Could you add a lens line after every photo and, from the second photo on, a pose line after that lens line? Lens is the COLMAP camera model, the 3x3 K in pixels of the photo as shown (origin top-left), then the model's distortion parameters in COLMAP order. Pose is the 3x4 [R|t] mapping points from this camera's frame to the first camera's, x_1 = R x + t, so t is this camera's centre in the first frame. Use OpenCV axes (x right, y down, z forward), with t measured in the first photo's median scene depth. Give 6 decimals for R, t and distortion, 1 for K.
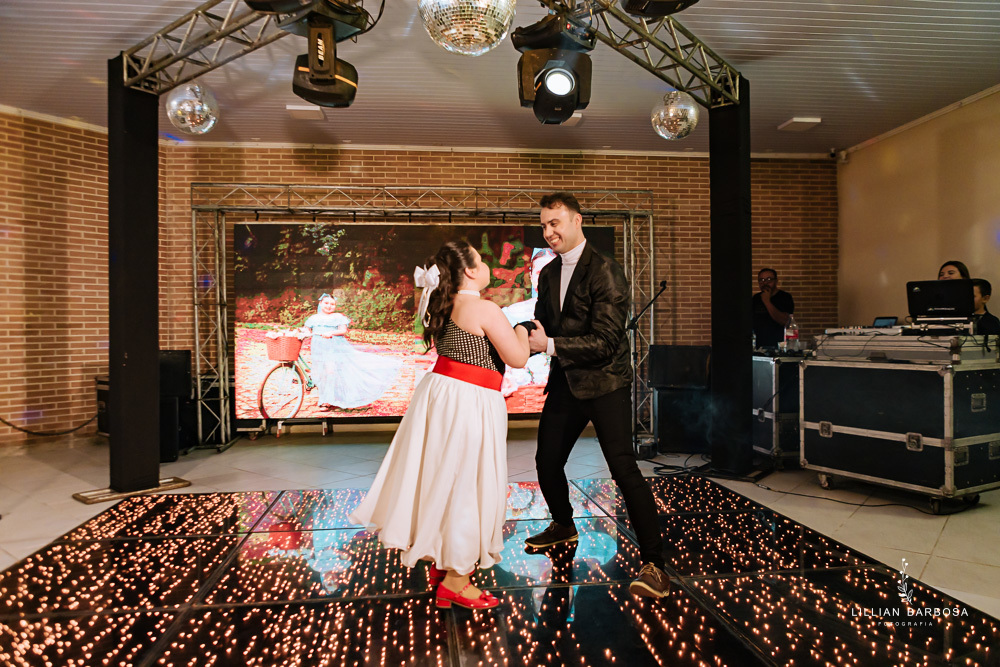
lens RADIAL K [[665.2, 0, 501.3], [0, 665.2, 327.8], [0, 0, 1]] dist [-0.030909, 0.017839]
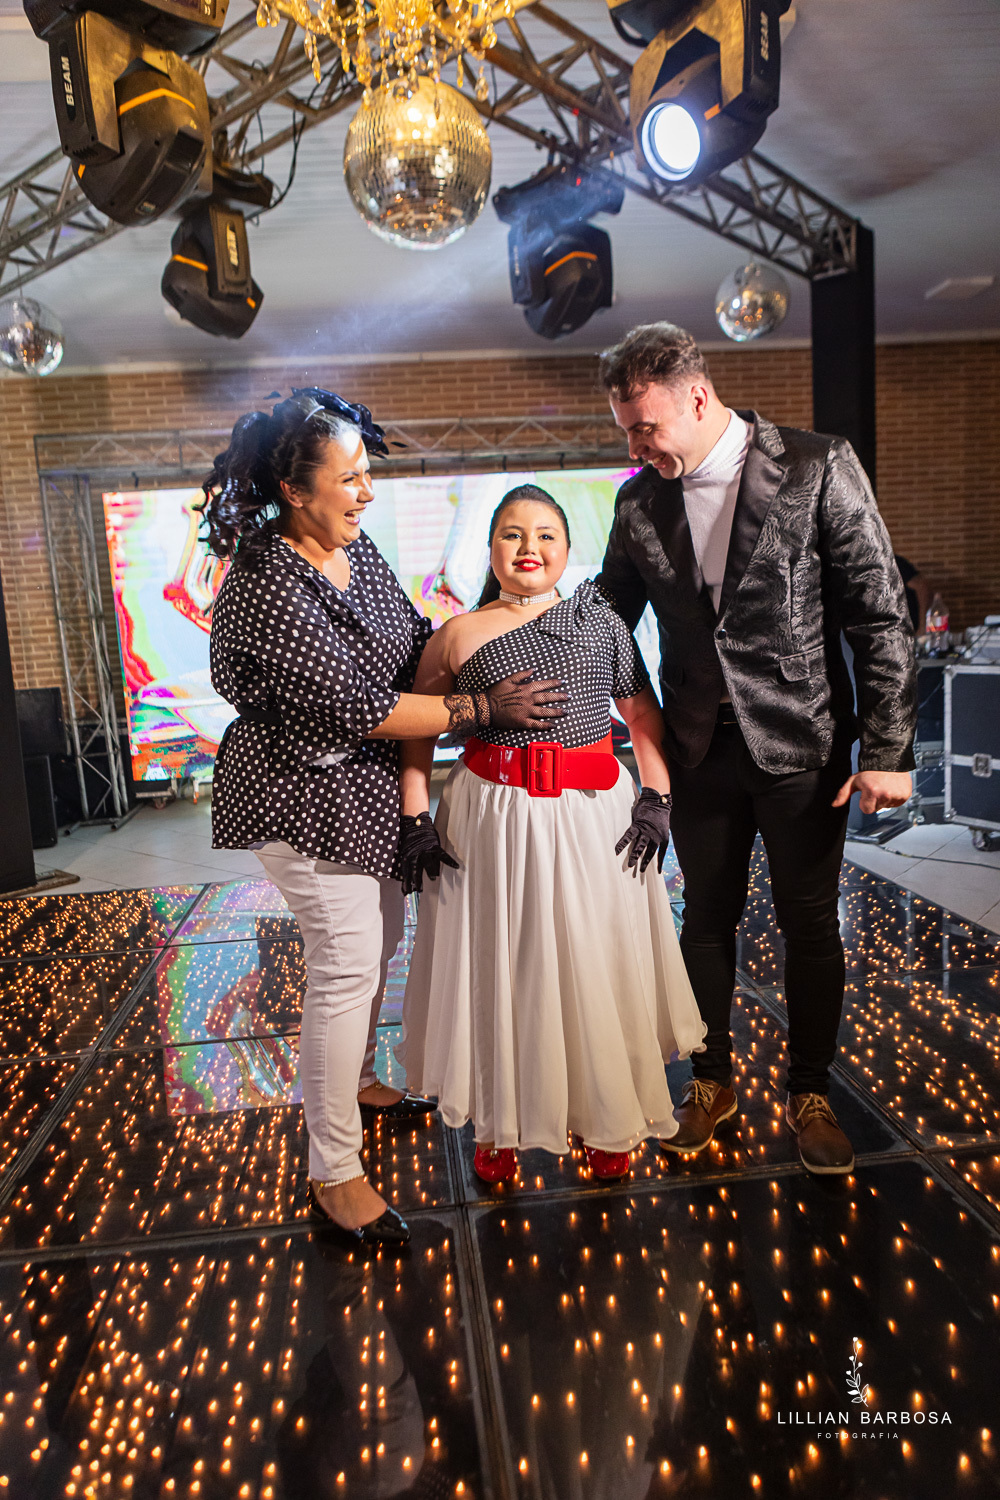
lens RADIAL K [[997.9, 0, 490.0], [0, 997.9, 748.5], [0, 0, 1]] dist [-0.030909, 0.017839]
pose [[0.998405, -0.044374, -0.034909, 0.022915], [0.048722, 0.989563, 0.135611, -0.037608], [0.028527, -0.137096, 0.990147, -0.042514]]
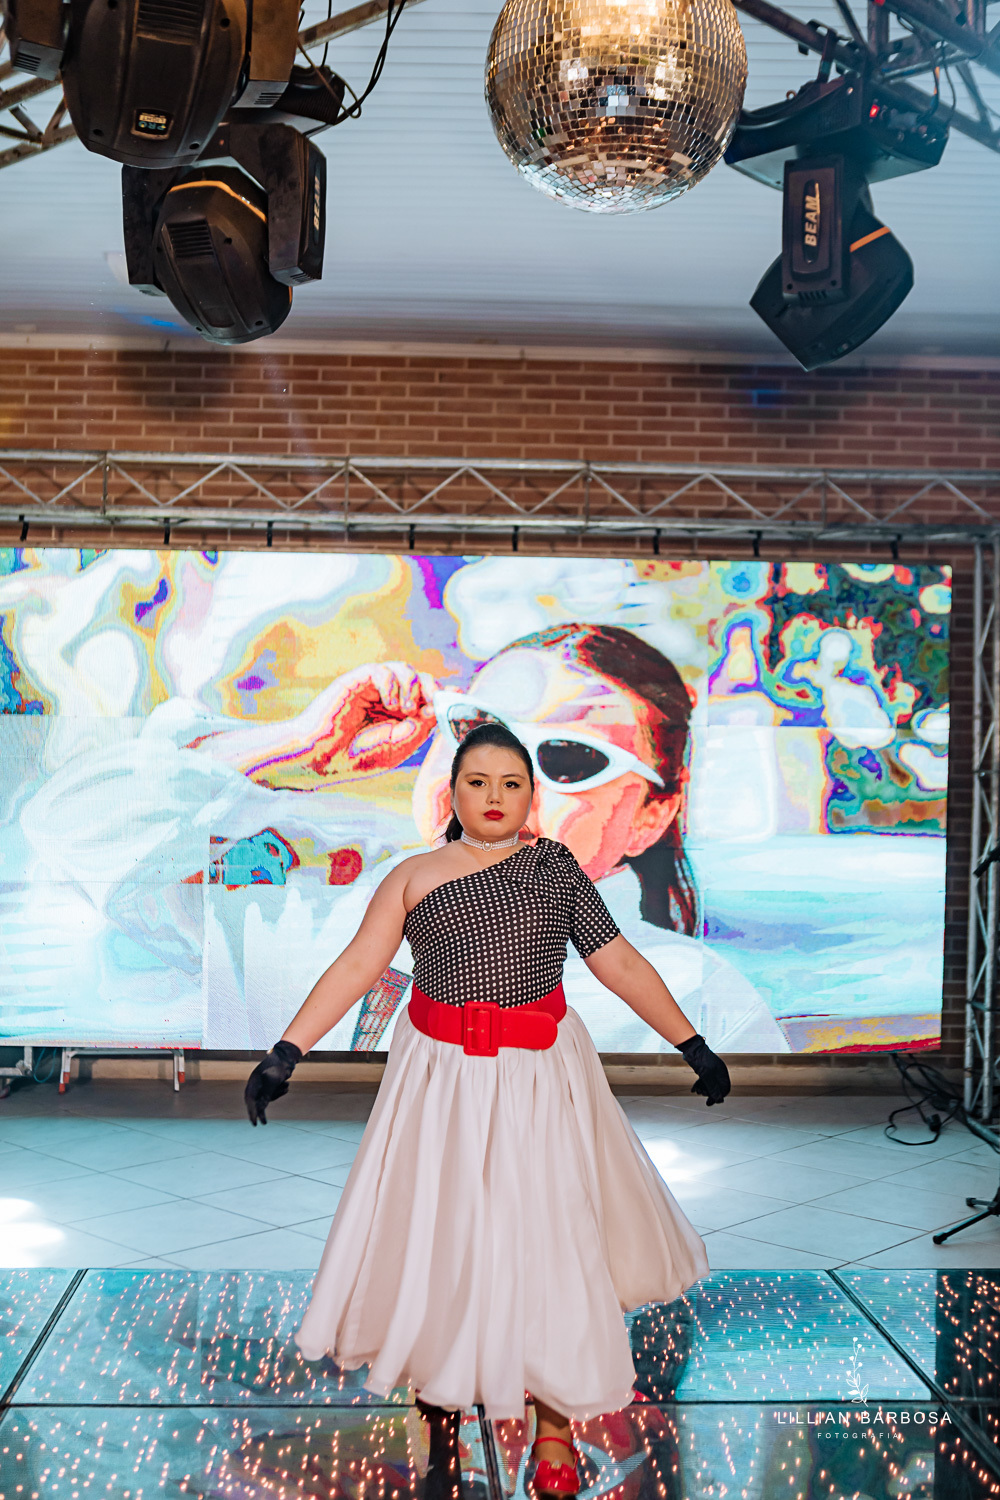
lens RADIAL K [[1719.4, 0, 474.1], [0, 1719.4, 744.6], [0, 0, 1]] dist [-0.024493, 0.000000]
pose [[0.996326, 0.023420, -0.082376, -0.033444], [-0.023812, 0.999709, -0.003783, -0.085116], [0.082264, 0.005731, 0.996594, 0.020142]]
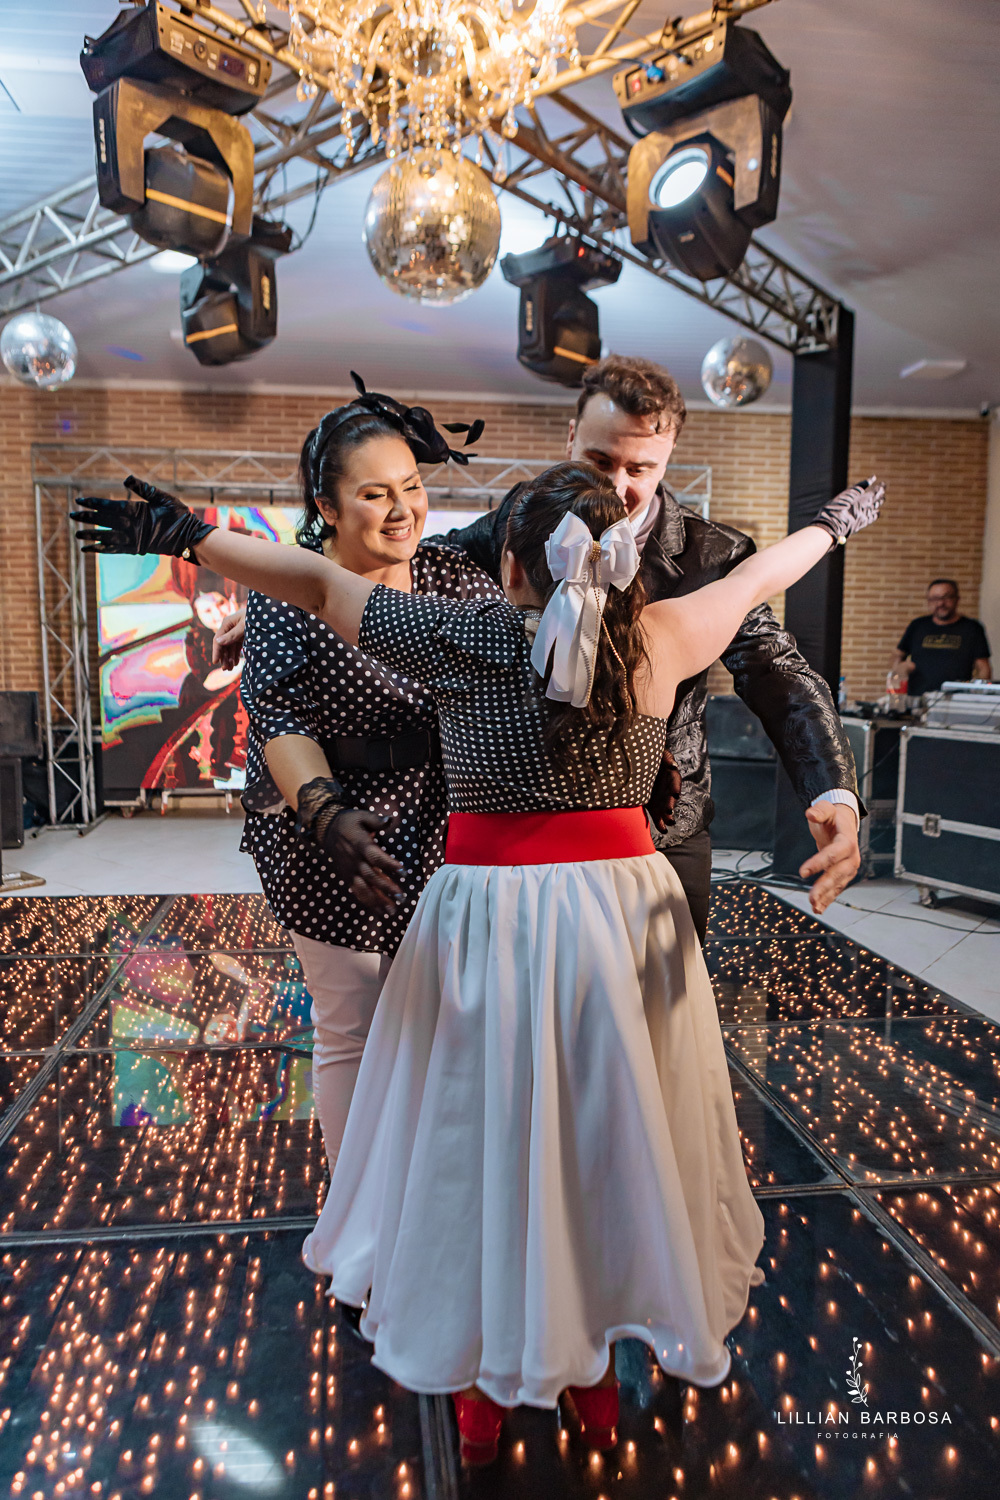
lens RADIAL K [[997.9, 0, 484.3], [0, 997.9, 742.6], [0, 0, 1]] dist [-0.030909, 0.017839]
pose [[0.999802, 0.019222, -0.005086, 0.014724], [-0.018628, 0.994960, 0.098530, -0.042404], [0.006955, -0.098416, 0.995121, -0.081290]]
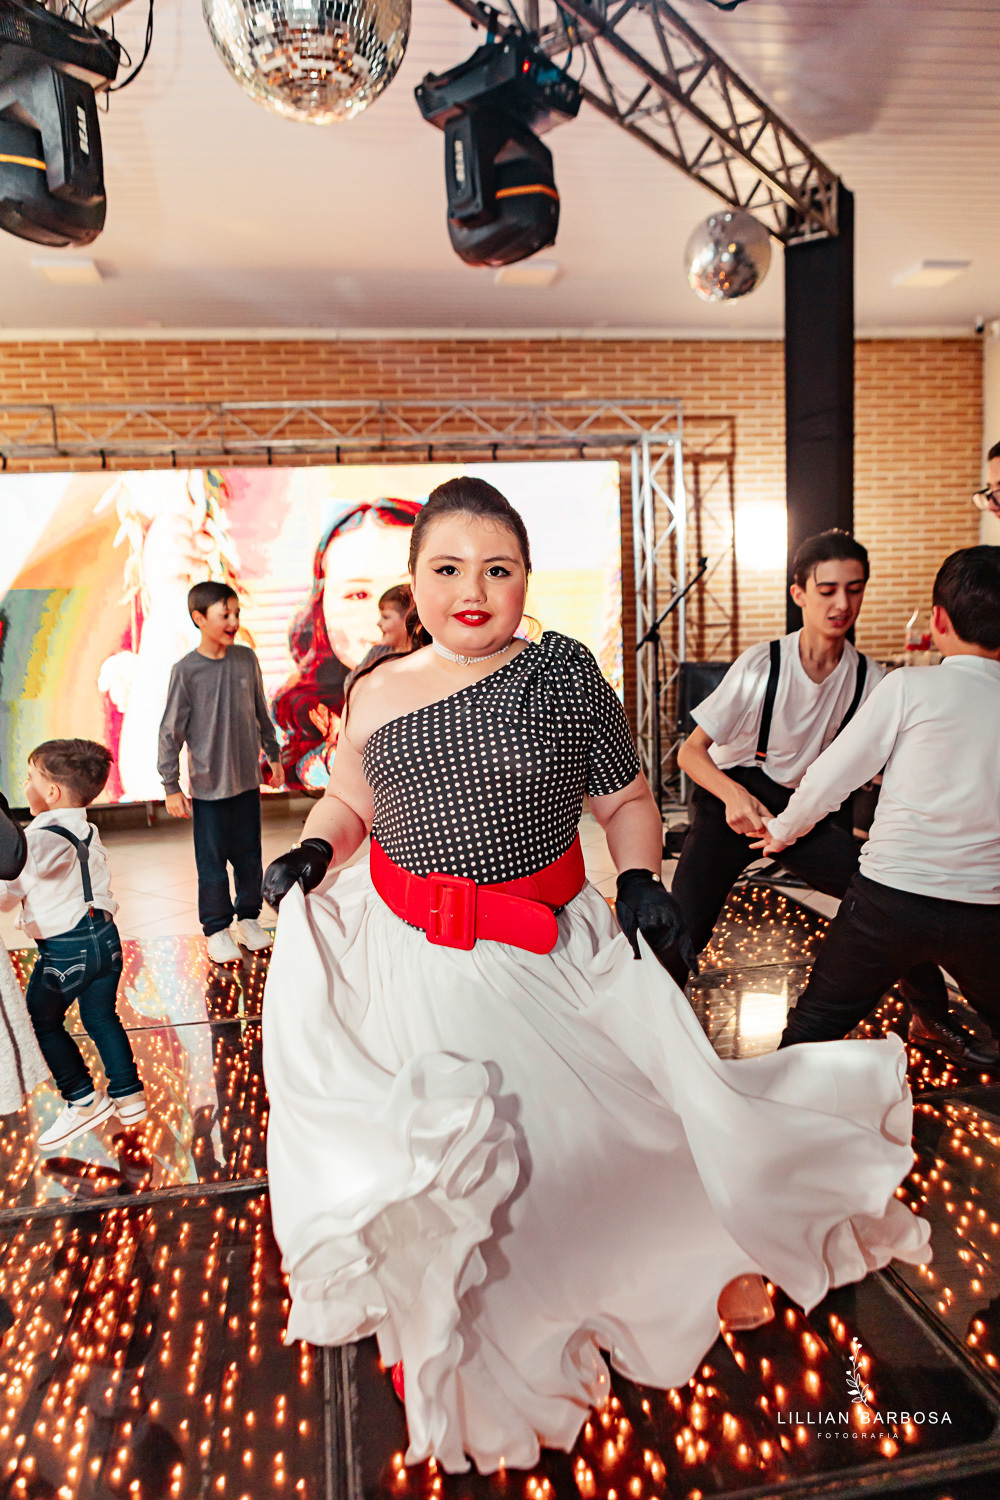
lens RADIAL K [[997.9, 0, 480.9], [0, 997.9, 743.0], [0, 0, 1]] dist [-0.030909, 0.017839]
pose [[0.998854, -0.037038, 0.030316, 0.024293], [0.032936, 0.991466, 0.126139, -0.040954], [-0.034730, -0.124996, 0.991549, 0.184630]]
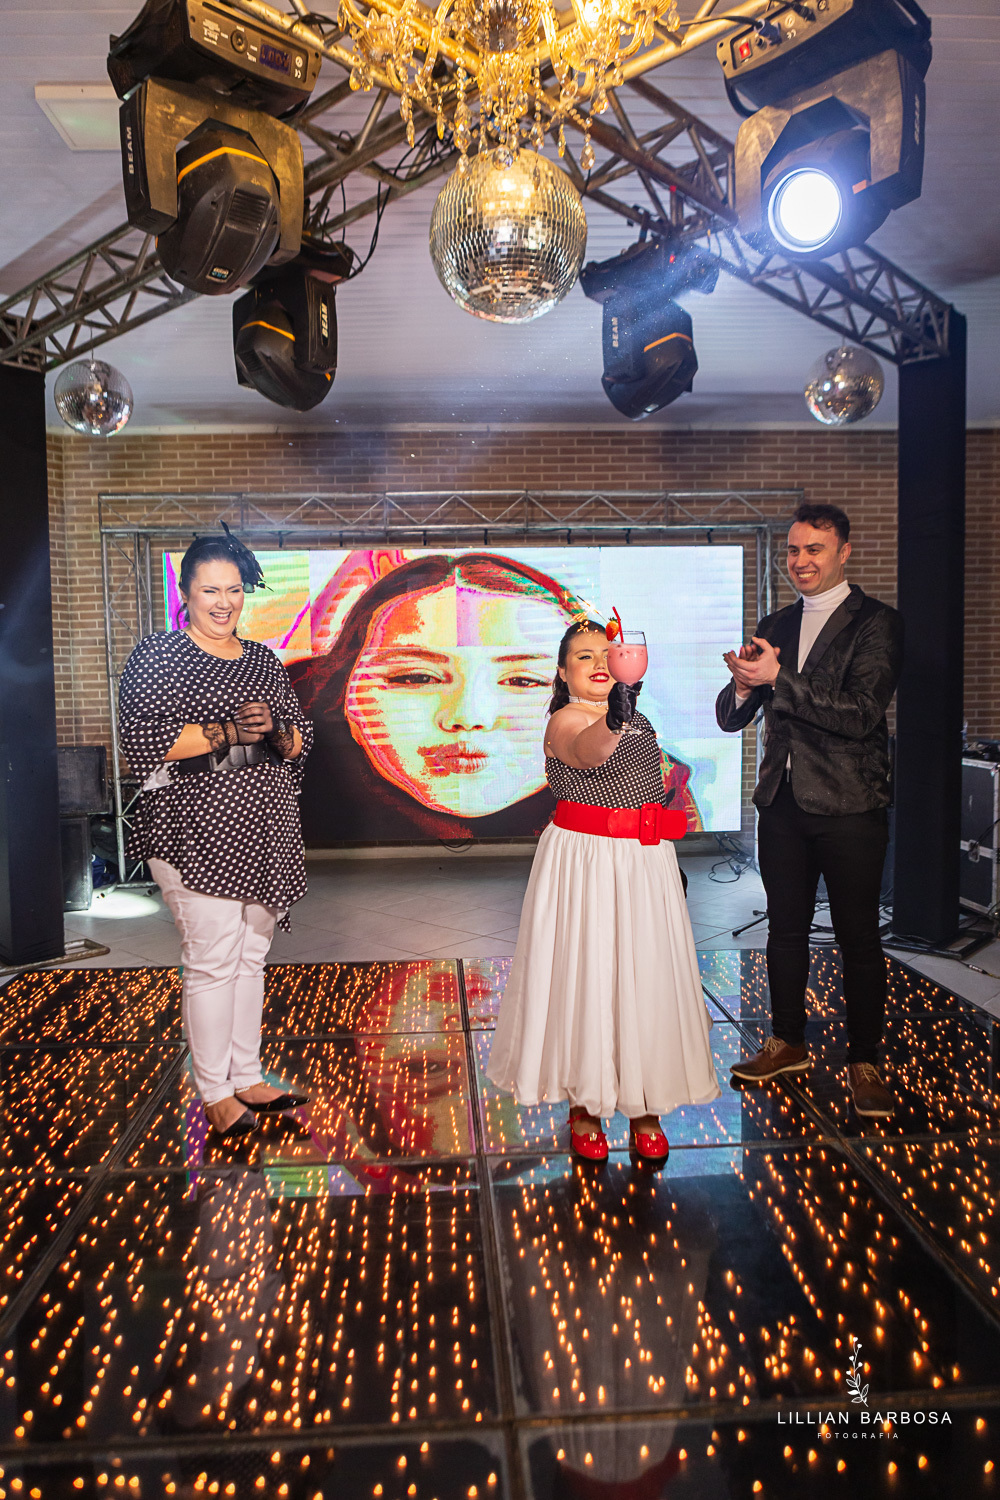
lens RADIAL K [[997.9, 0, 489.3], [0, 997.9, 735.4], [0, 0, 1]] dist [-0.030909, 0.017839]
pose [[0.997025, -0.002549, -0.077036, 0.001322], [0.007382, 0.998017, 0.062514, -0.066182], [0.076724, -0.062897, 0.995067, 0.032693]]
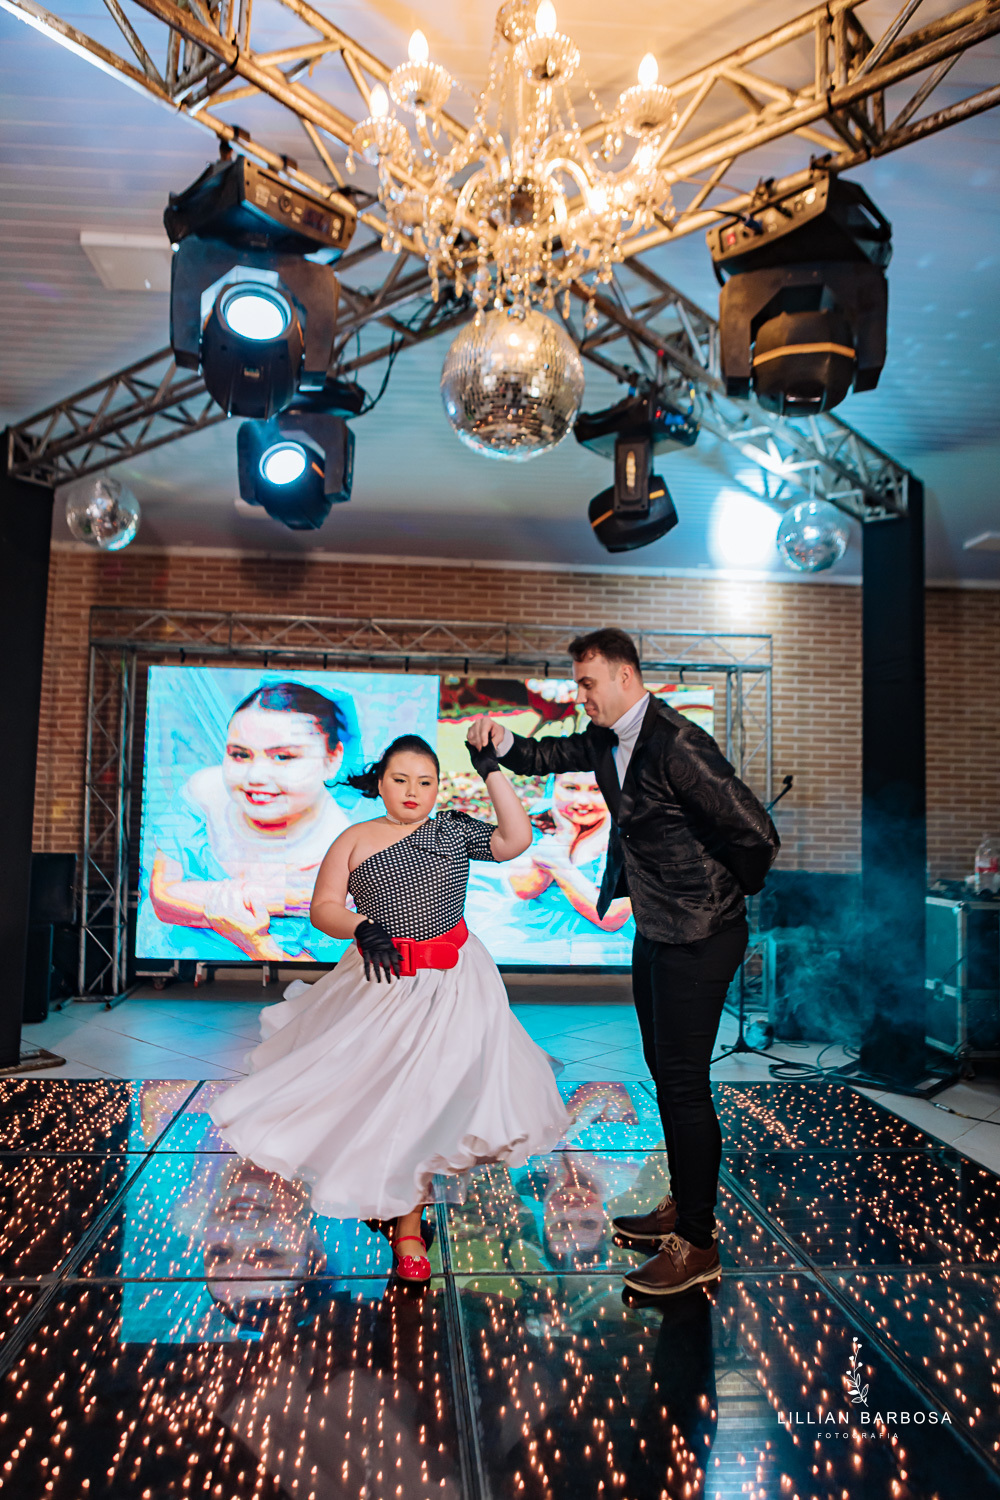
lens RADIAL K [[997.9, 0, 488.5], [0, 997.9, 740.4], [0, 0, 1]] dist [-0.030909, 0.017839]
pose [[0.998496, 0.030926, -0.045261, -0.014133], [-0.034040, 0.996986, -0.069721, -0.043768], [0.042969, 0.071157, 0.996539, 0.002868]]
